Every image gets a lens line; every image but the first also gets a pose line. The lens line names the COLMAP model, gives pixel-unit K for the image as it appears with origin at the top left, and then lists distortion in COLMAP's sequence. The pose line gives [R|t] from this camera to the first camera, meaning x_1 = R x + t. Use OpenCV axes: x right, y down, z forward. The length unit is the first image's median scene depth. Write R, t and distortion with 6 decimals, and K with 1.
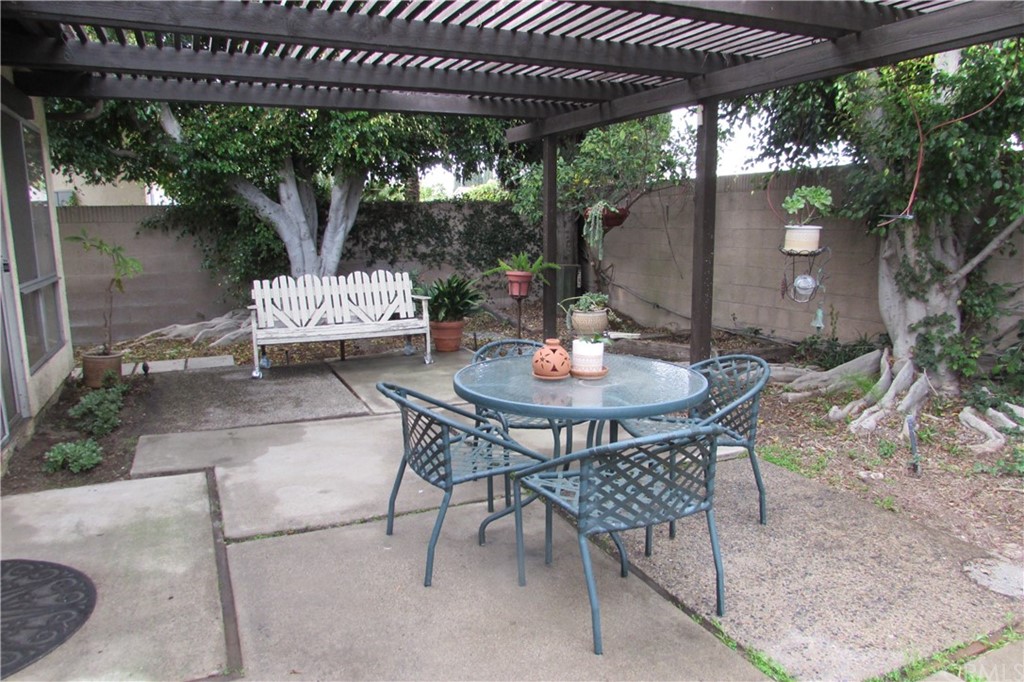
lens RADIAL K [[722.8, 0, 511.6], [0, 722.8, 342.0], [0, 0, 1]] dist [-0.040587, 0.018392]
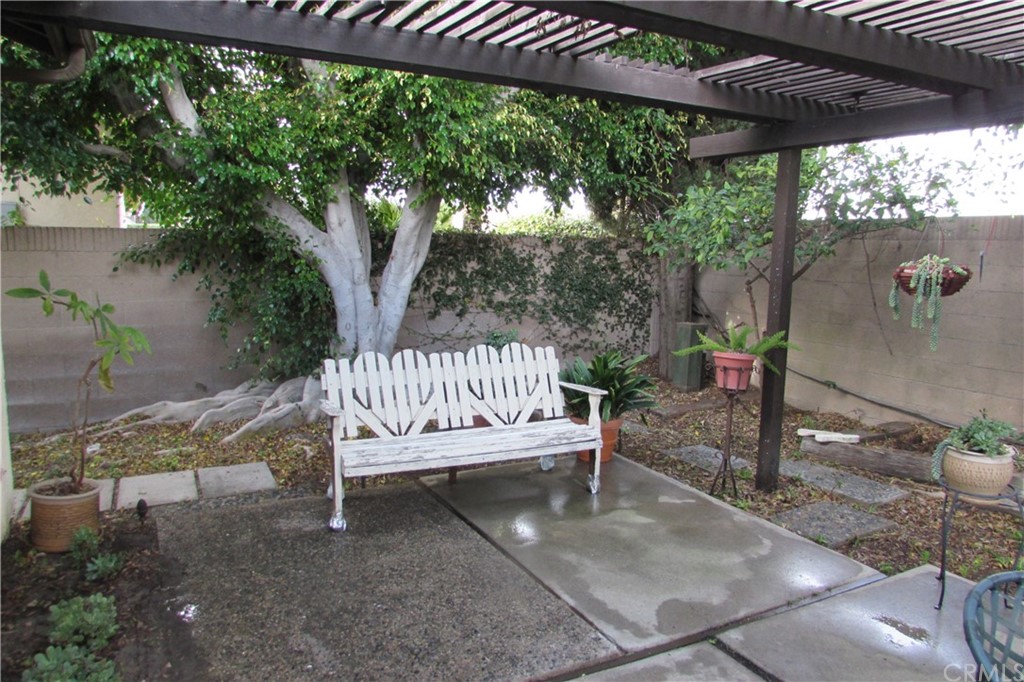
lens RADIAL K [[722.8, 0, 513.5], [0, 722.8, 342.9], [0, 0, 1]] dist [-0.040587, 0.018392]
pose [[0.997216, 0.021449, 0.071421, -0.187318], [-0.018901, 0.999167, -0.036170, -0.062435], [-0.072137, 0.034719, 0.996790, 0.289661]]
